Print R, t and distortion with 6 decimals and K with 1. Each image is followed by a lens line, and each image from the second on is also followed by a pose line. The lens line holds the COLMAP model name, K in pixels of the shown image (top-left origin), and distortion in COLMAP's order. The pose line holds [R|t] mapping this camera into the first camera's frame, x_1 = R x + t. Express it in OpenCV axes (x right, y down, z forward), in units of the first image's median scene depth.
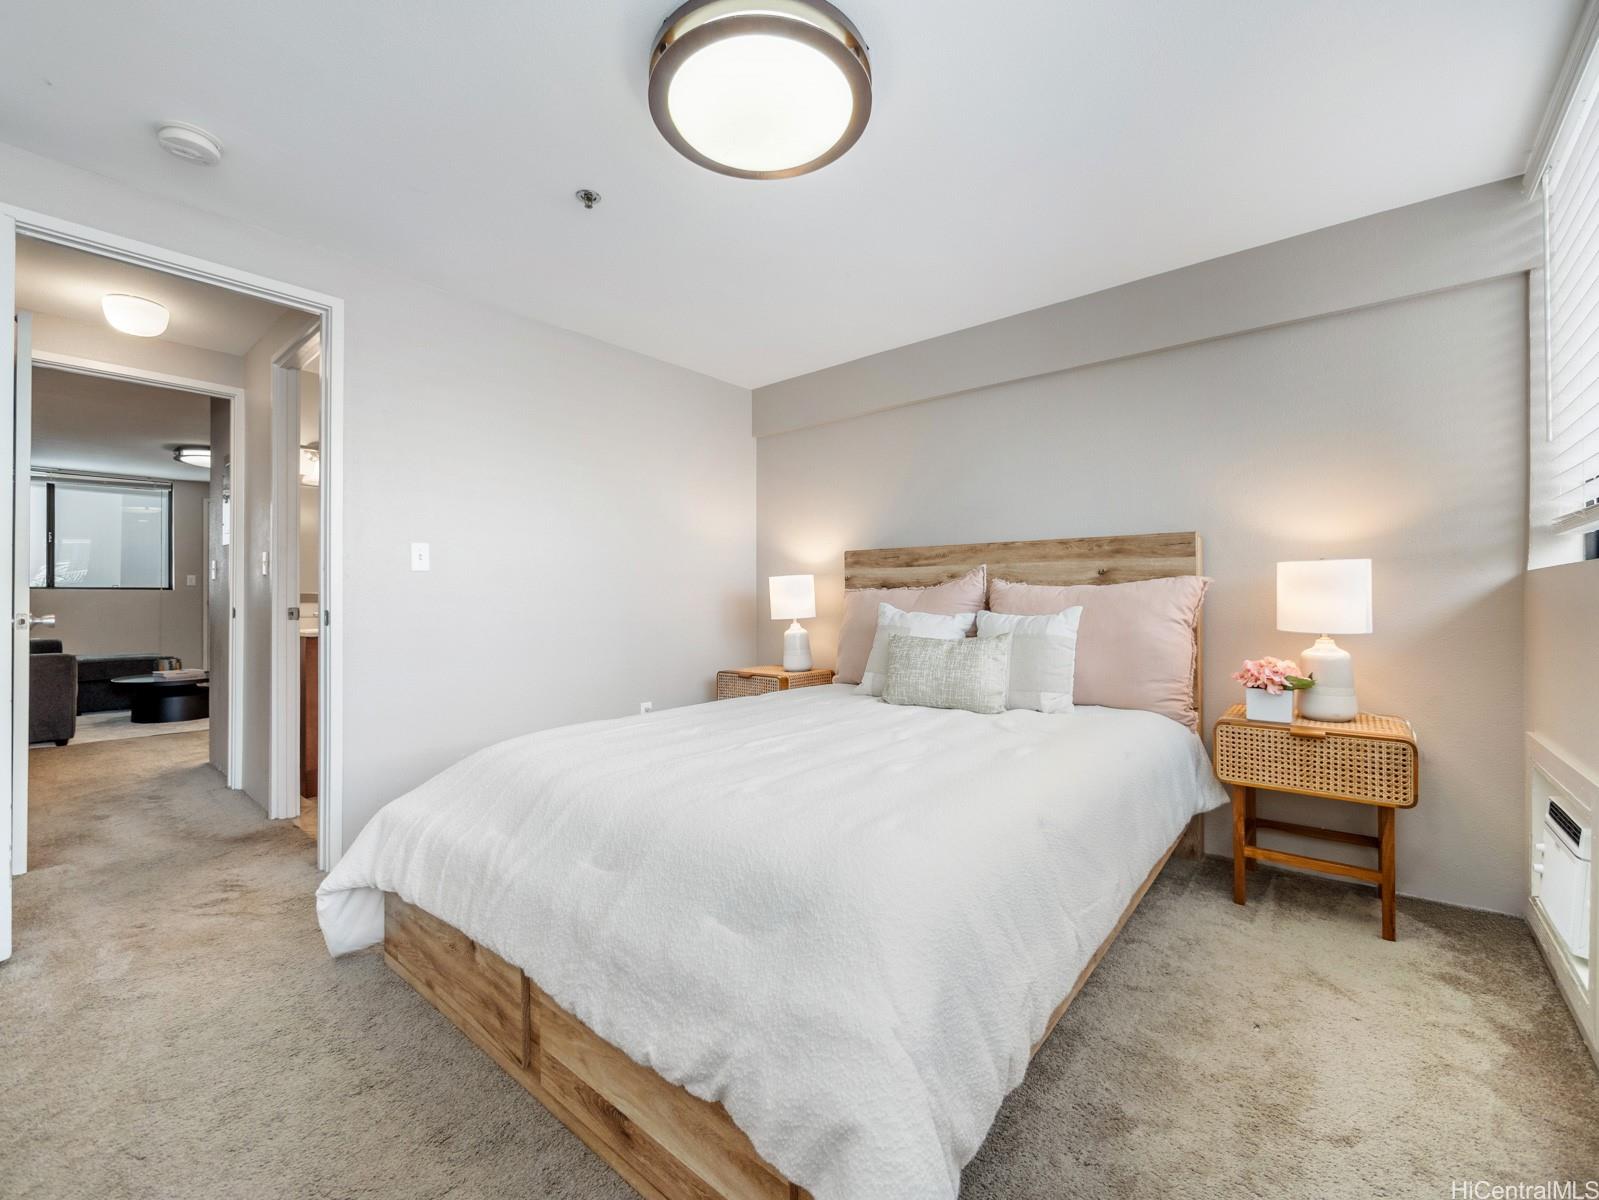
lens RADIAL K [[667.4, 0, 791.9], [0, 667.4, 597.9], [0, 0, 1]] dist [-0.008934, 0.000769]
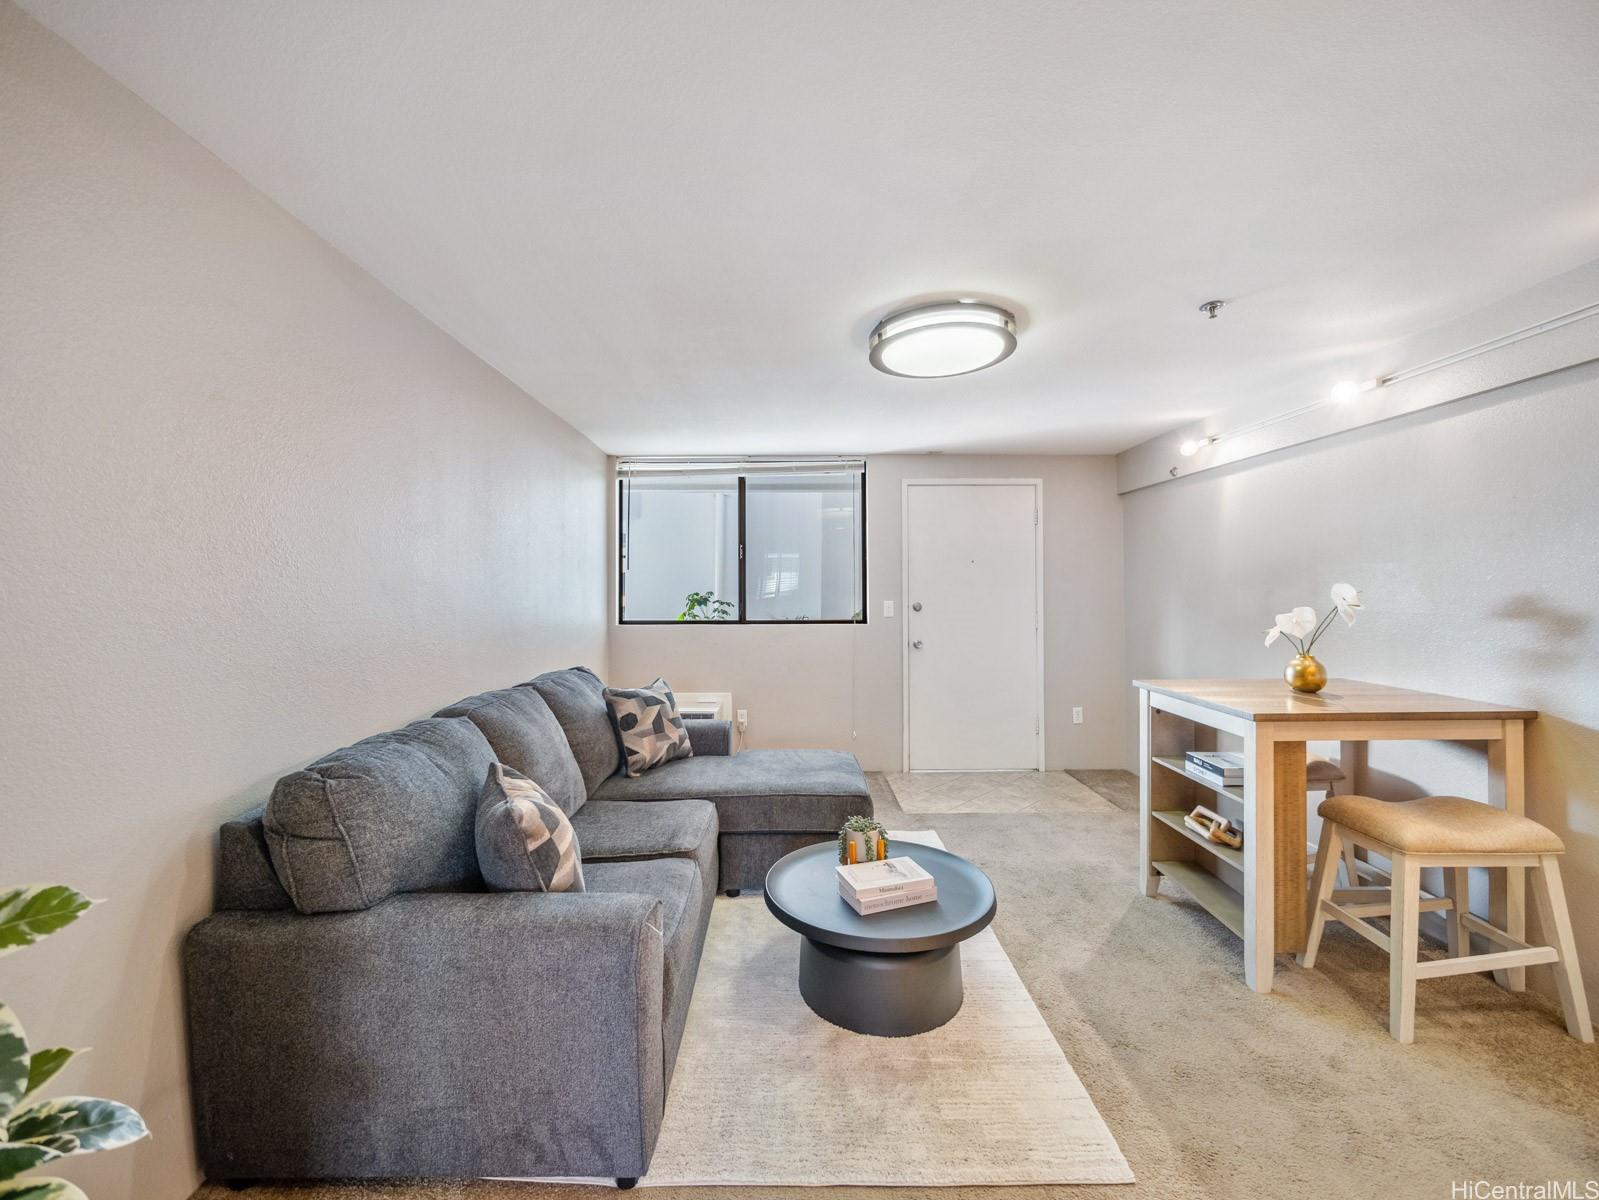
lens RADIAL K [[663.0, 0, 797.1], [0, 663.0, 583.7], [0, 0, 1]] dist [-0.008738, -0.000032]
pose [[0.656283, -0.002370, -0.754511, -0.533434], [0.004141, 0.999991, 0.000461, -0.056809], [0.754503, -0.003427, 0.656288, 0.568612]]
